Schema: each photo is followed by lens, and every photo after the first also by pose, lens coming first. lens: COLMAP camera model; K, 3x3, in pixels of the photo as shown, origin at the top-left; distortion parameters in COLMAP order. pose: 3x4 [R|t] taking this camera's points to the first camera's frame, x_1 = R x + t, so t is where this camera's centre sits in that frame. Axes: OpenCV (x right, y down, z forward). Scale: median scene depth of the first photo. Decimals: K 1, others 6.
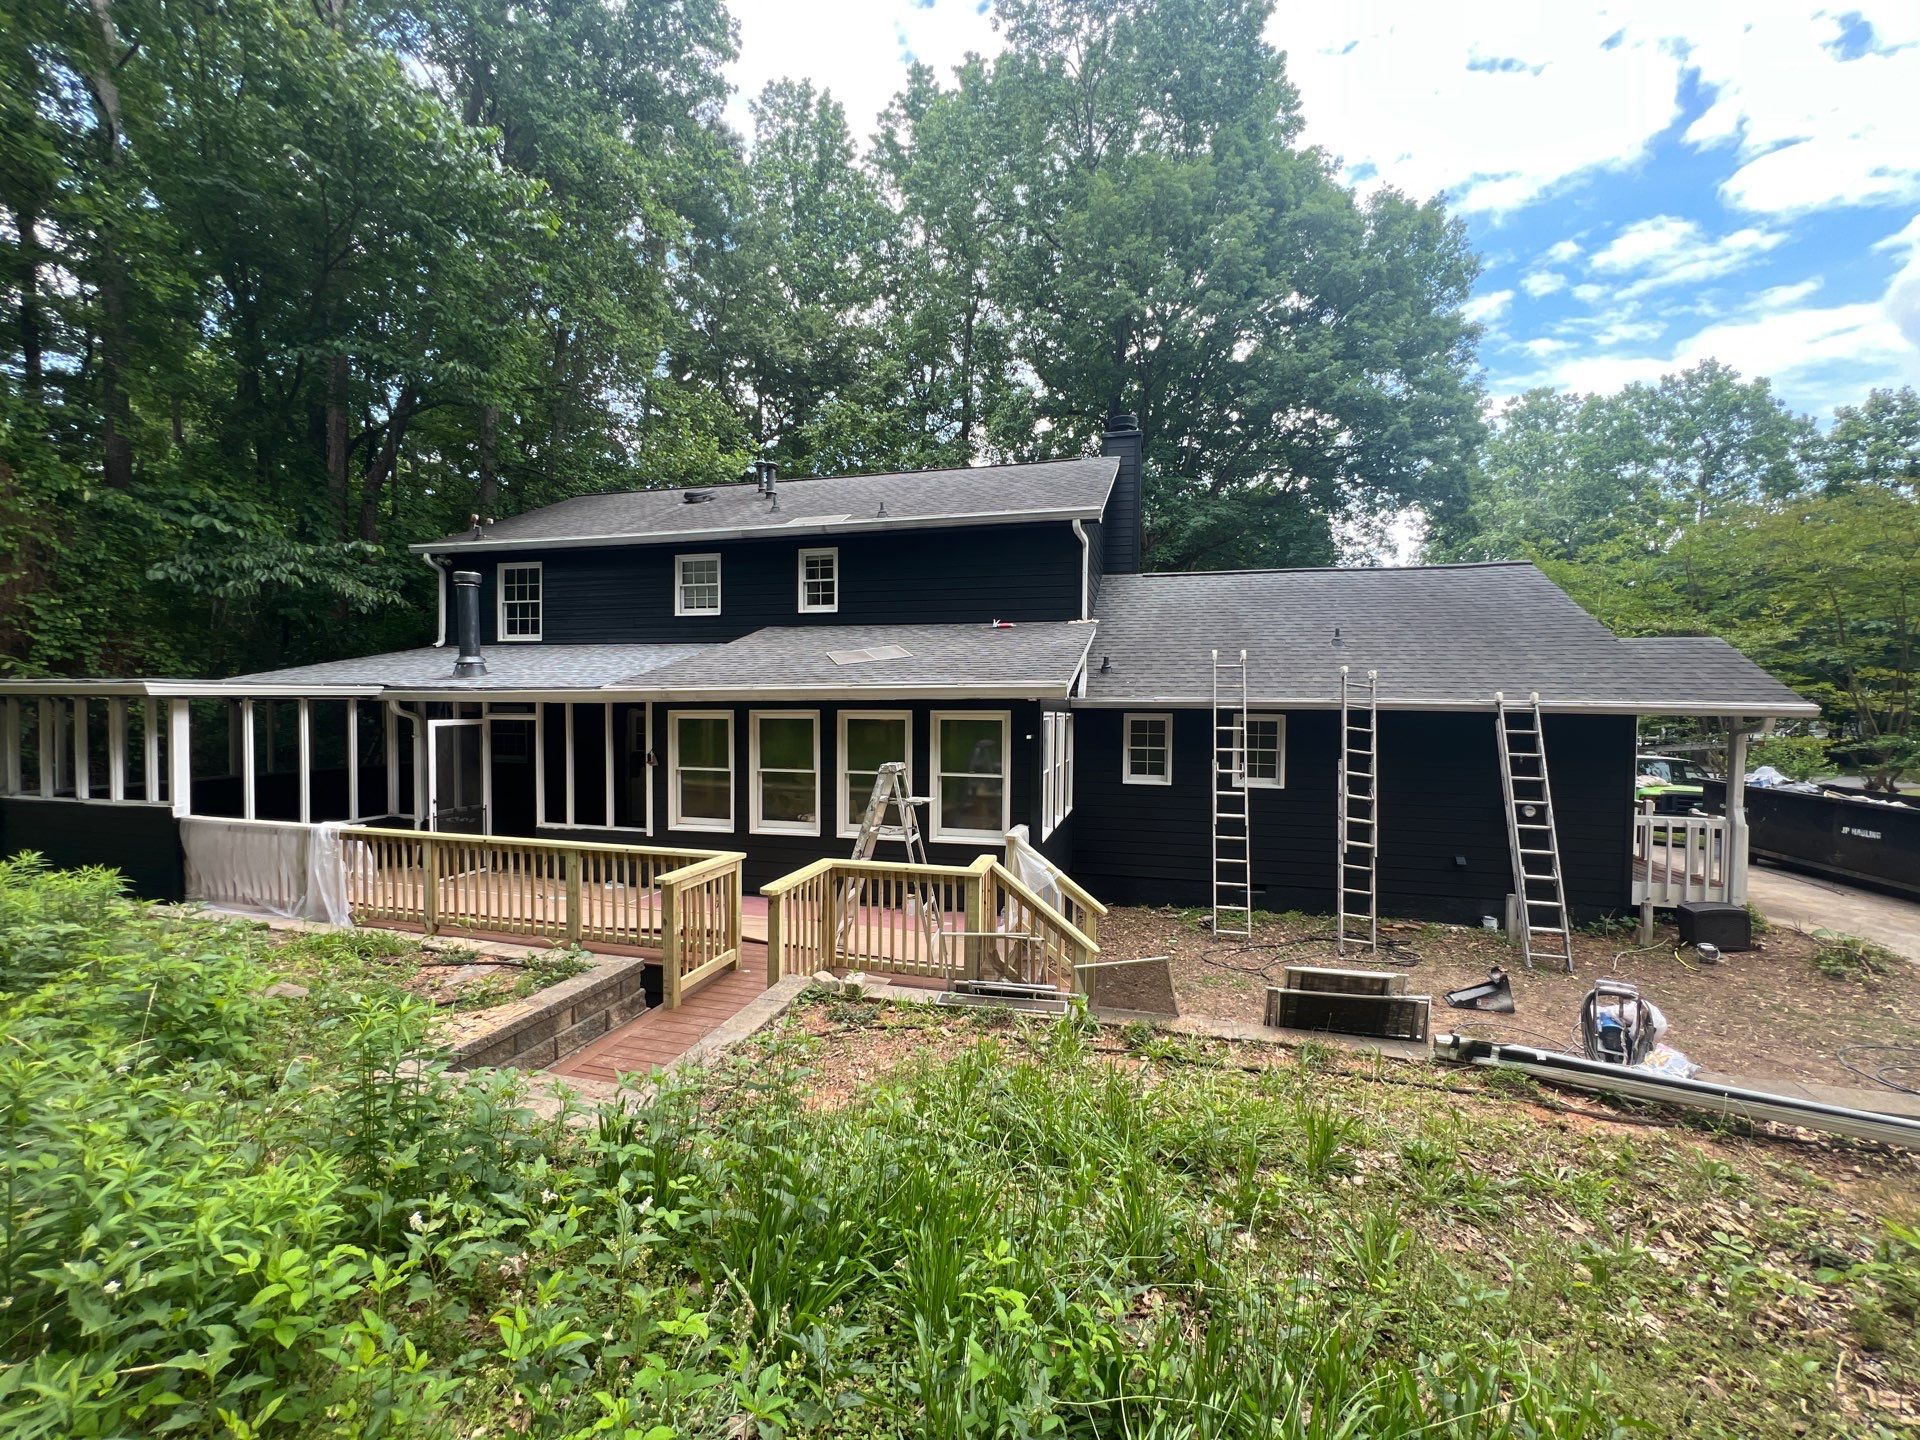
lens RADIAL K [[763.5, 0, 961.4], [0, 763.5, 725.5], [0, 0, 1]] dist [-0.001708, 0.000205]
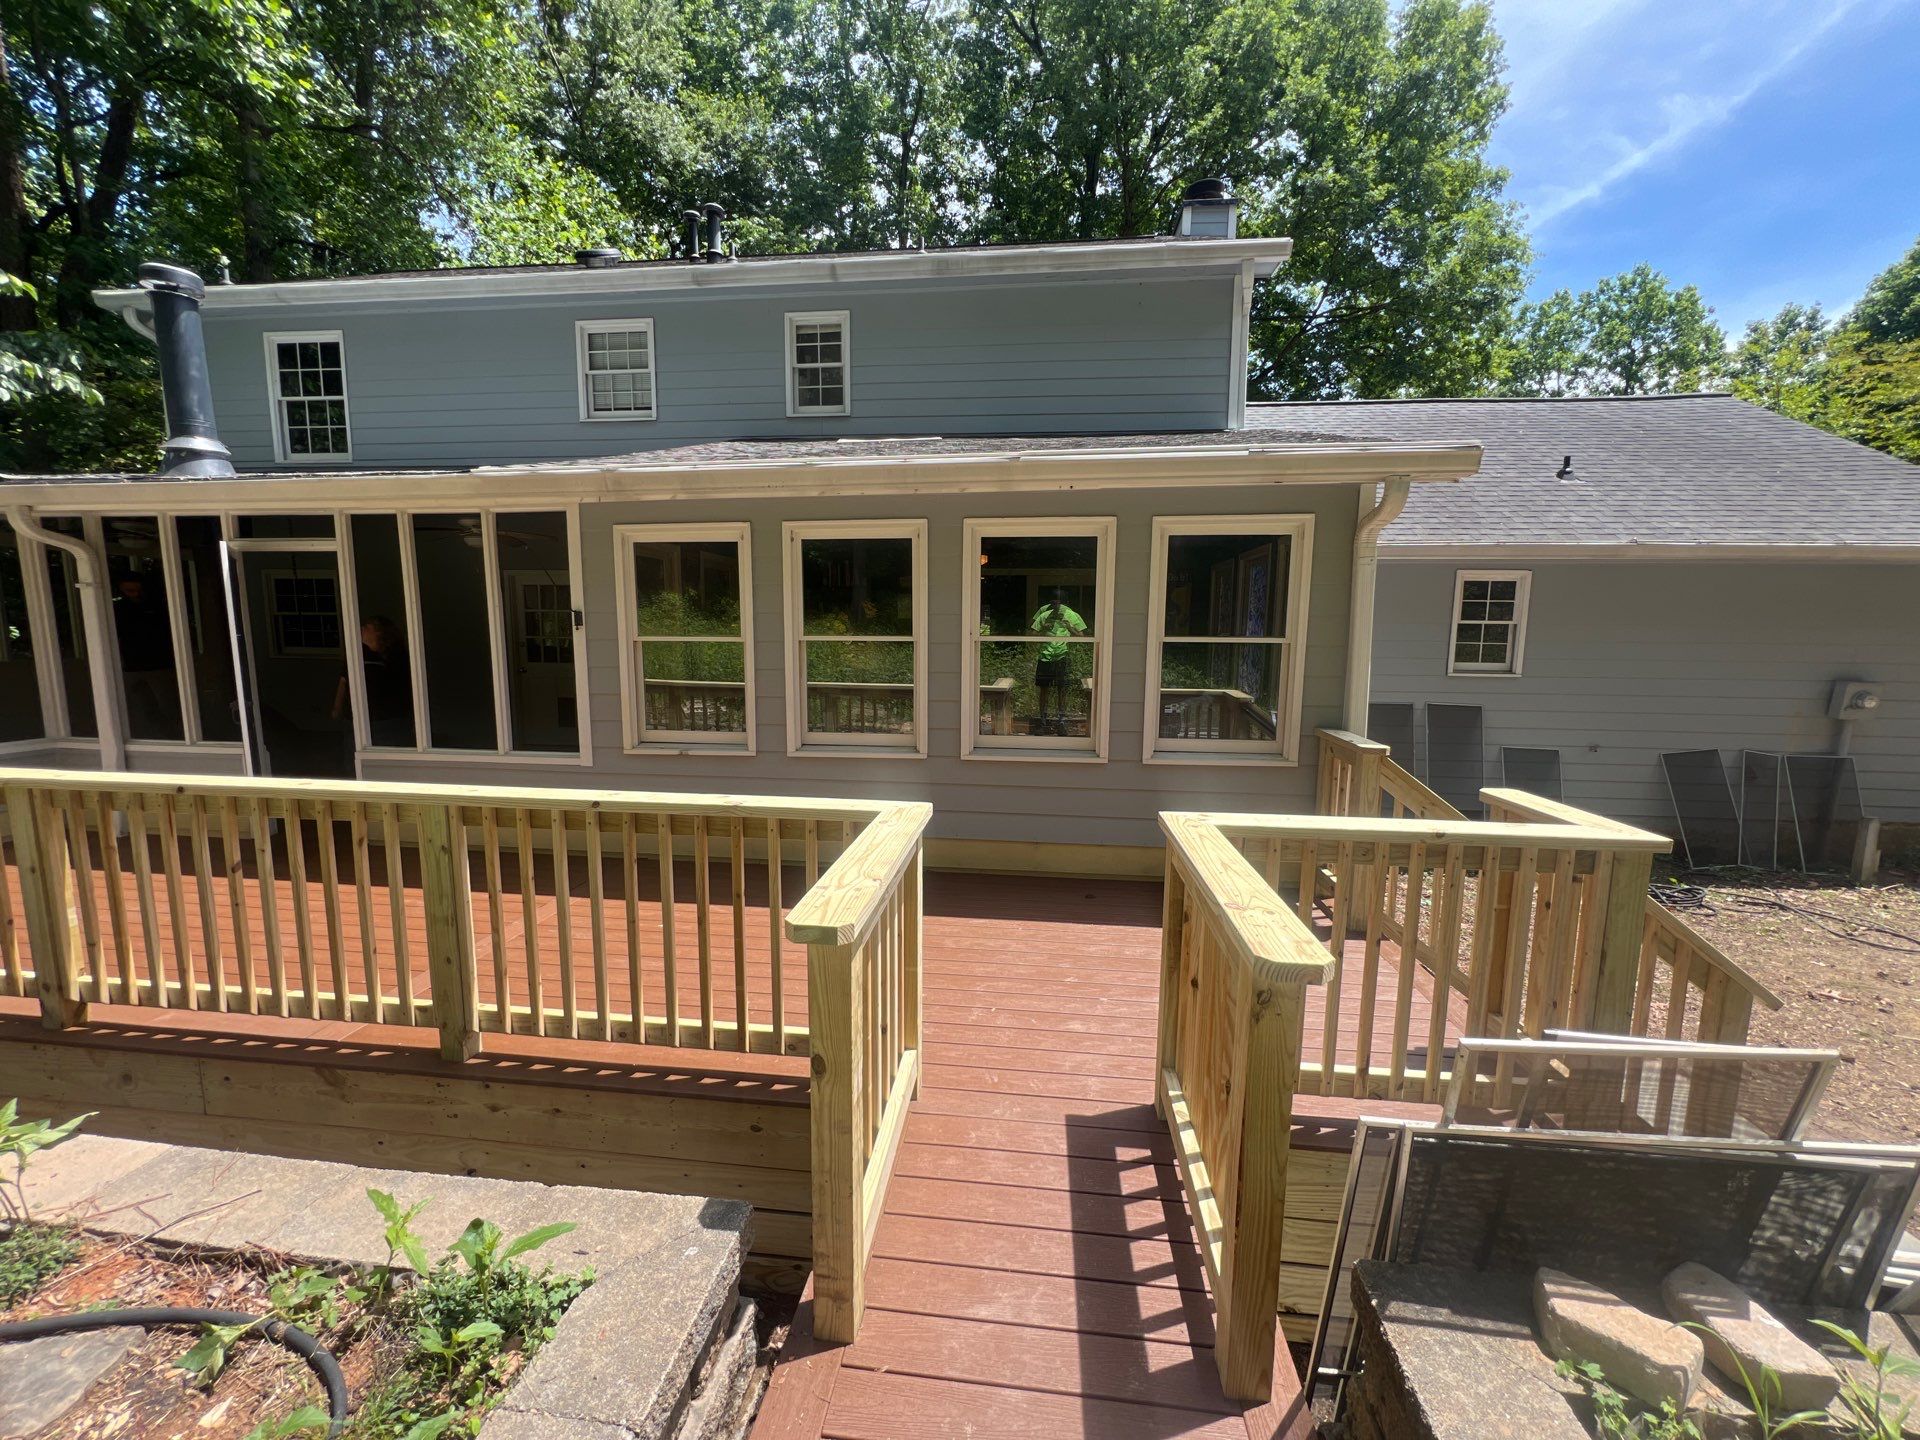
lens RADIAL K [[763.5, 0, 961.4], [0, 763.5, 725.5], [0, 0, 1]] dist [-0.001708, 0.000205]
pose [[0.990002, -0.019556, 0.139693, -0.217102], [0.005548, 0.994975, 0.099972, 0.062573], [-0.140946, -0.098197, 0.985135, 0.430410]]
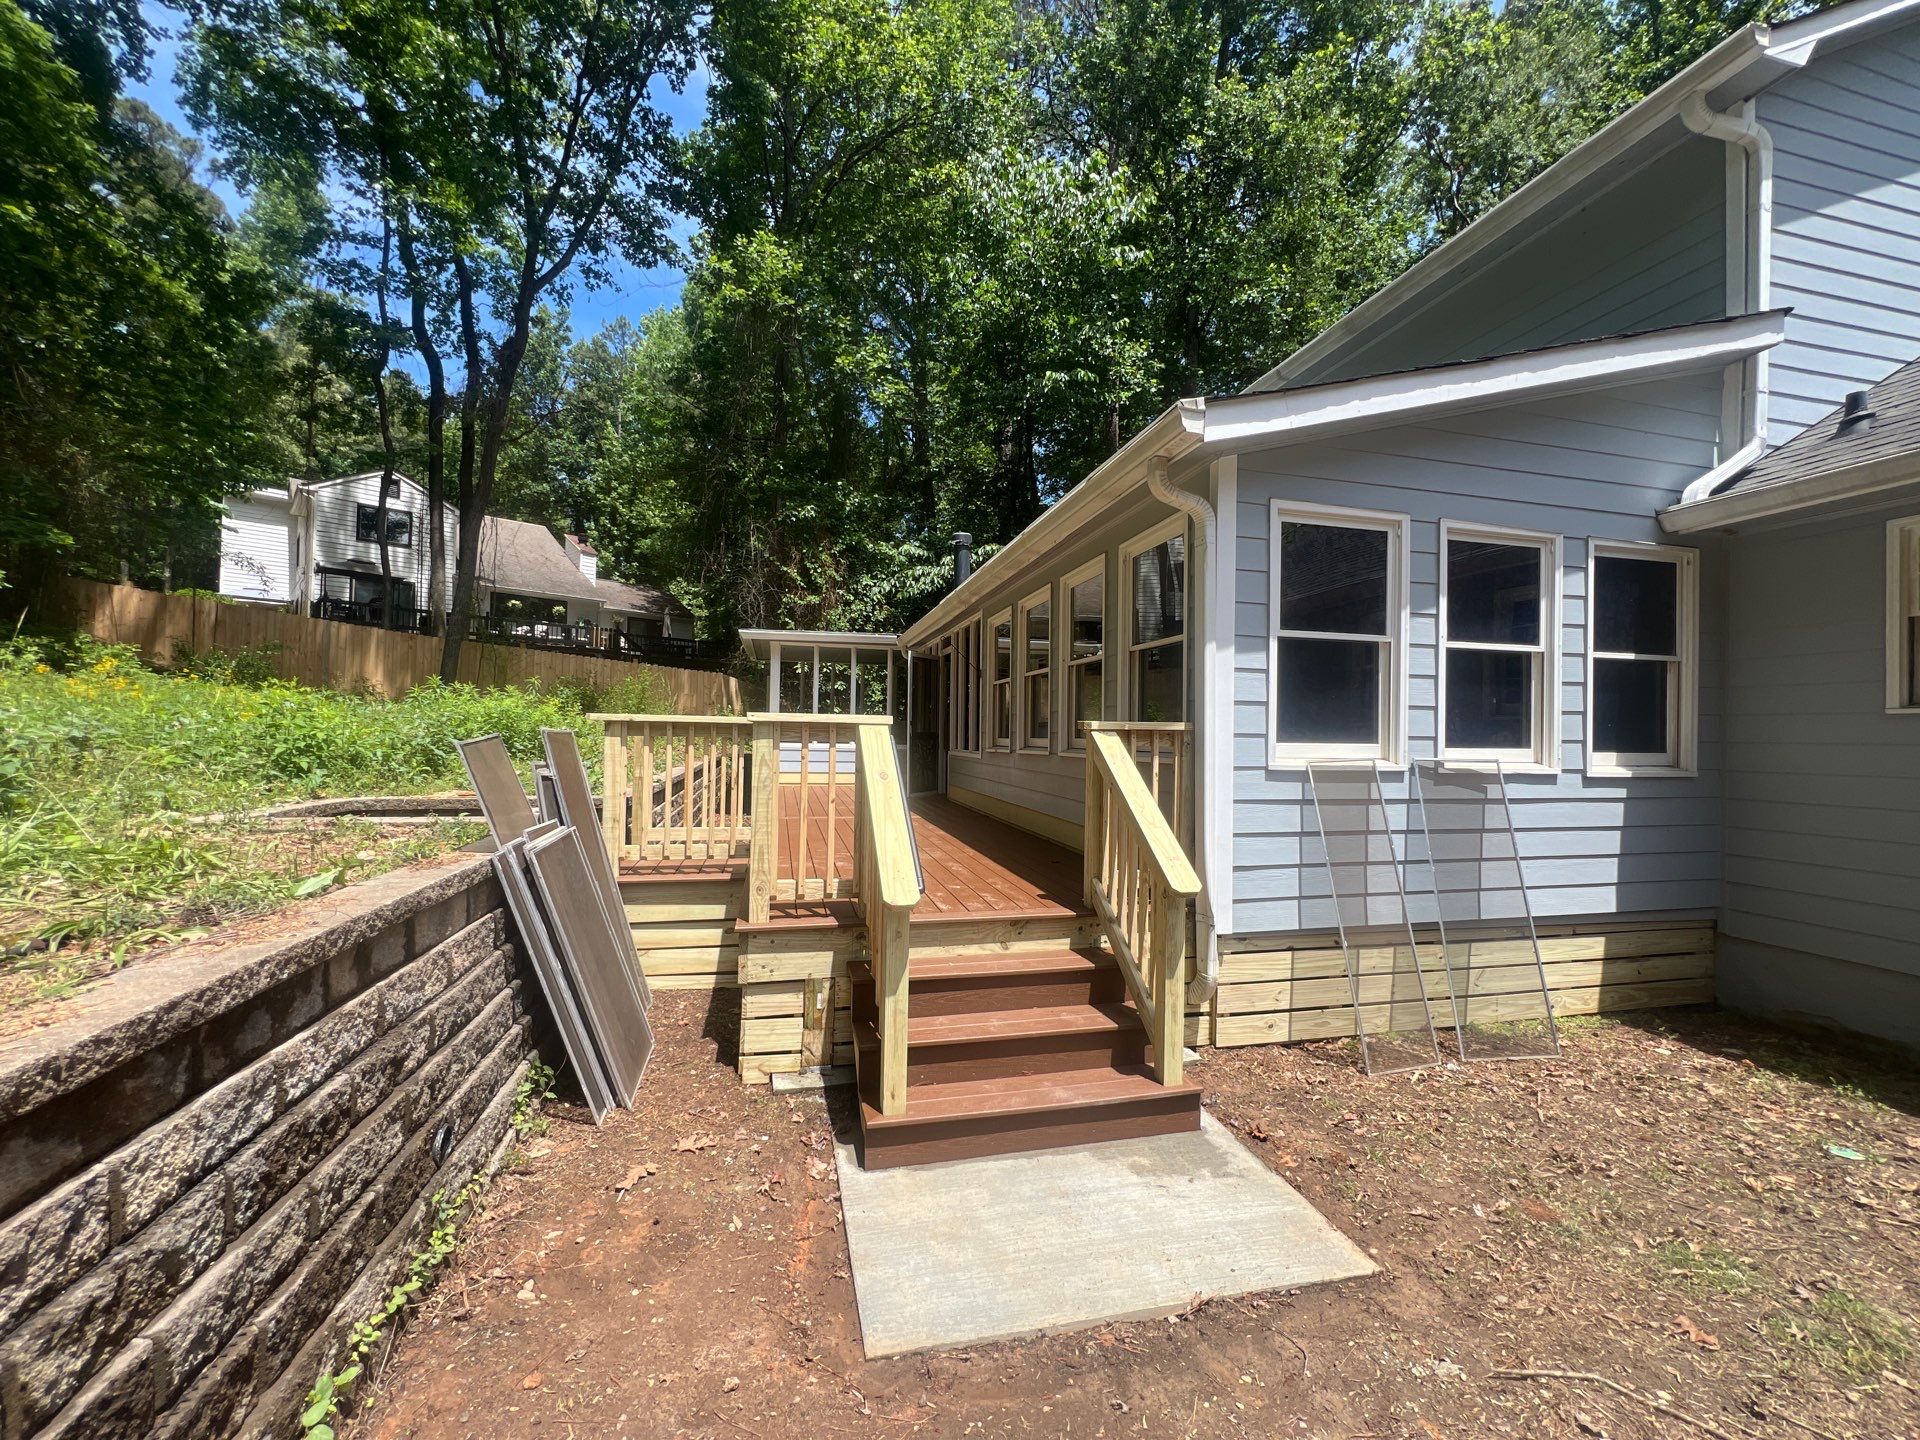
lens RADIAL K [[763.5, 0, 961.4], [0, 763.5, 725.5], [0, 0, 1]] dist [-0.001708, 0.000205]
pose [[0.472826, -0.013172, -0.881057, 0.389072], [-0.035491, 0.998792, -0.033978, 0.134514], [0.880441, 0.047336, 0.471788, 0.534980]]
